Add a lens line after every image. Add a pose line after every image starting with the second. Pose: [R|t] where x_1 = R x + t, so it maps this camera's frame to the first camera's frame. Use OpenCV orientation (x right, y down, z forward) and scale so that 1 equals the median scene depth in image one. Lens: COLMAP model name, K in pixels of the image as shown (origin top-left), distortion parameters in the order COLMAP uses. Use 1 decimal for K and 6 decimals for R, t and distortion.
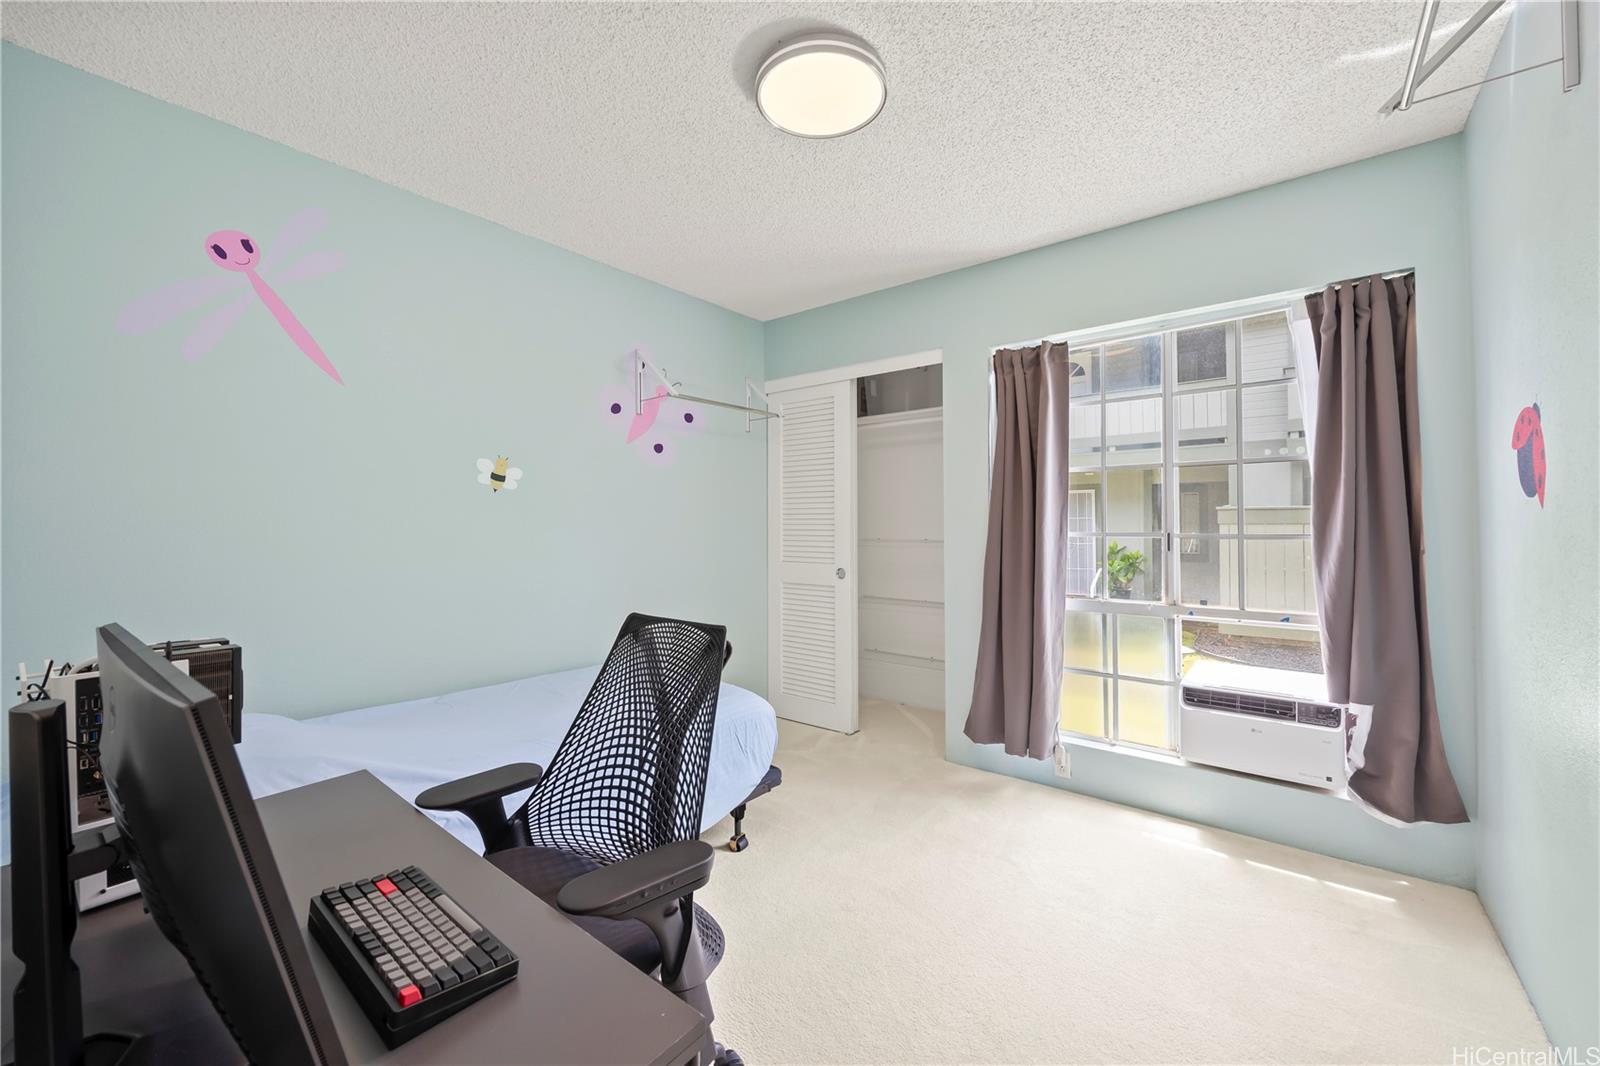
lens RADIAL K [[620.8, 0, 800.0], [0, 620.8, 533.0], [0, 0, 1]] dist [-0.003095, 0.000100]
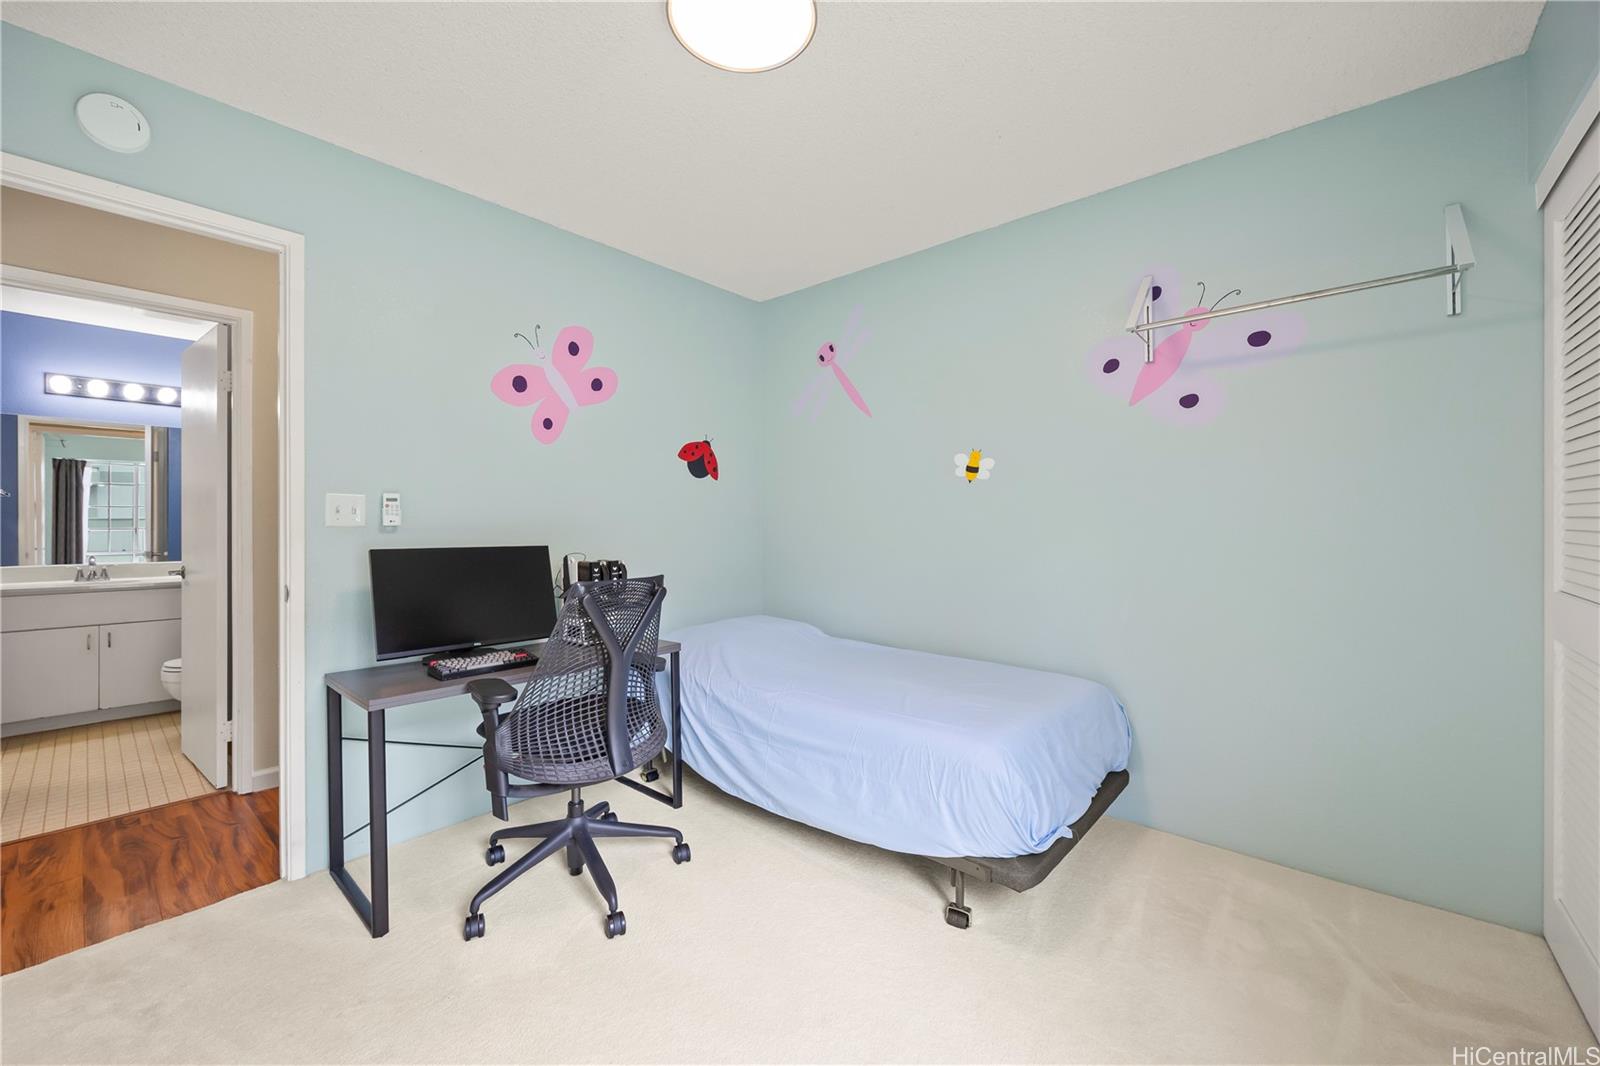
lens RADIAL K [[620.8, 0, 800.0], [0, 620.8, 533.0], [0, 0, 1]] dist [-0.003095, 0.000100]
pose [[-0.031354, 0.026562, -0.999155, 0.610534], [-0.004264, 0.999634, 0.026709, -0.005992], [0.999499, 0.005098, -0.031230, 0.734367]]
